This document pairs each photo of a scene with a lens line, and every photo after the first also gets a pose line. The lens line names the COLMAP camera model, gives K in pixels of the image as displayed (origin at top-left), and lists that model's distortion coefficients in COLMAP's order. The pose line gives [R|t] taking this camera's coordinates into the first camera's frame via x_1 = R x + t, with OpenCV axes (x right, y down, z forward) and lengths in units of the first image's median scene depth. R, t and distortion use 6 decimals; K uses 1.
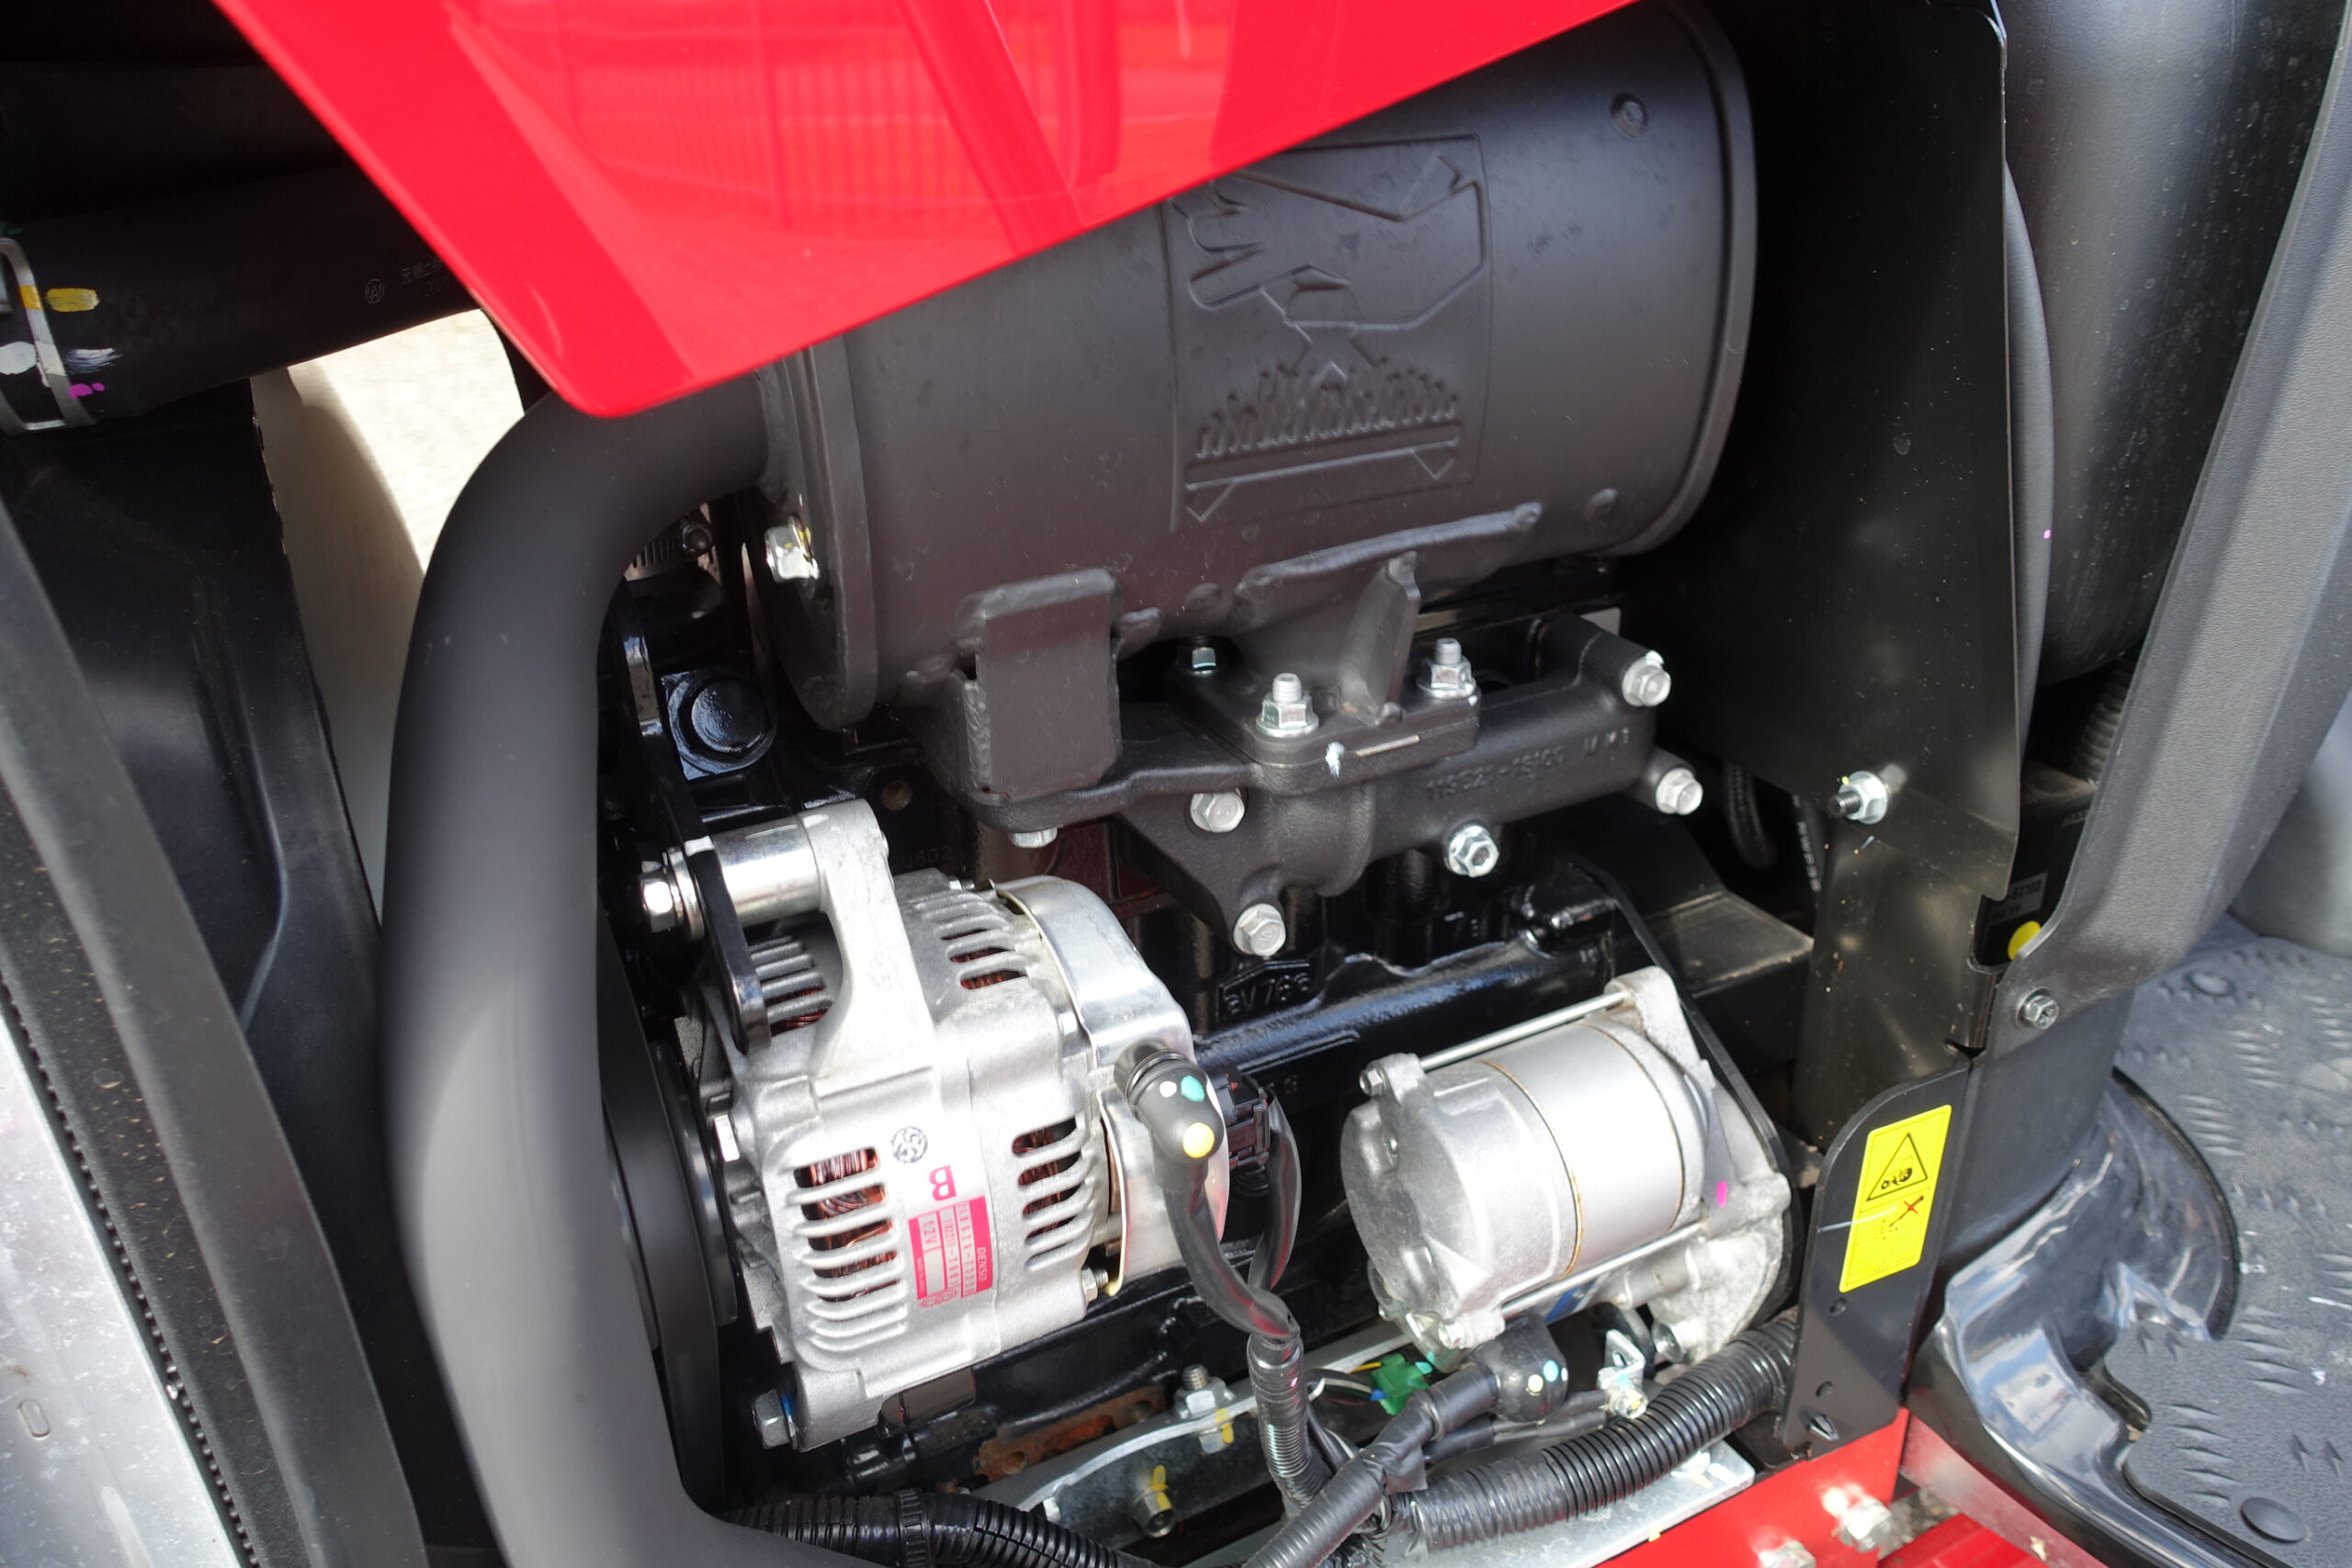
lens RADIAL K [[1613.7, 0, 1175.4], [0, 1613.7, 770.2], [0, 0, 1]] dist [0.003402, -0.006583]
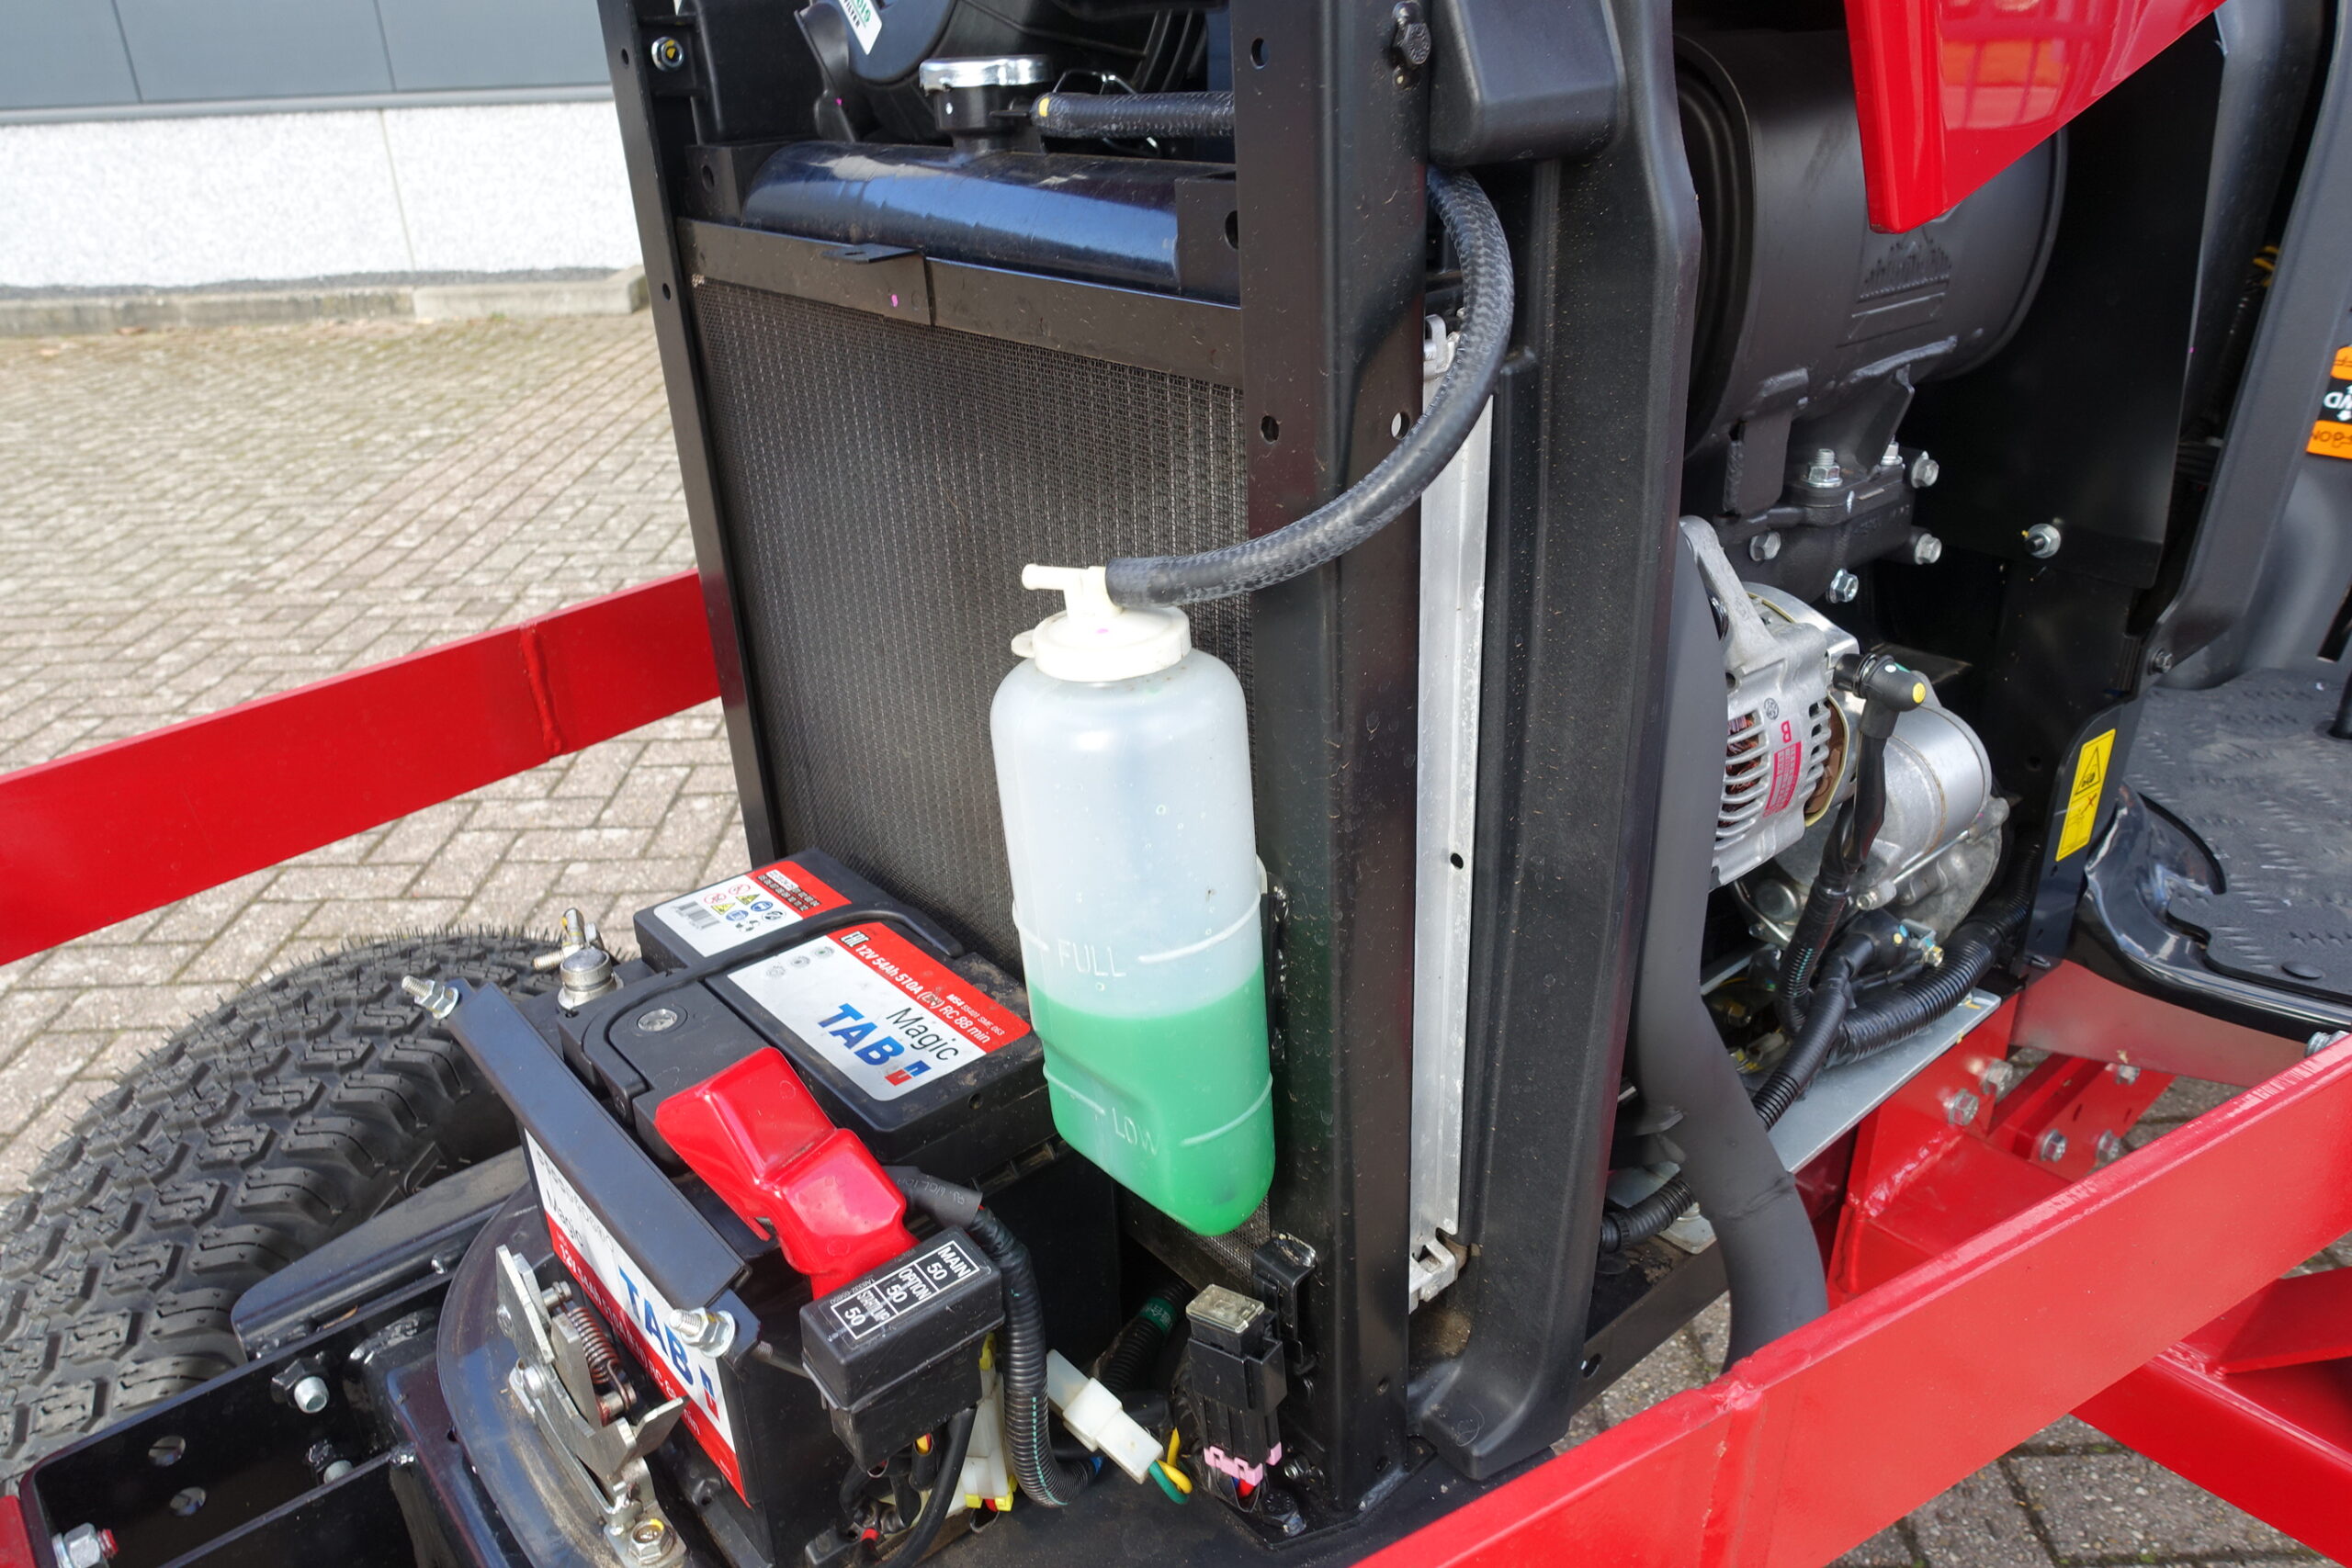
lens RADIAL K [[1613.7, 0, 1164.5], [0, 1613.7, 772.5], [0, 0, 1]] dist [0.003402, -0.006583]
pose [[0.969045, -0.096227, 0.227361, -0.958885], [0.099827, 0.994995, -0.004362, 0.200976], [-0.225803, 0.026924, 0.973801, -0.398788]]
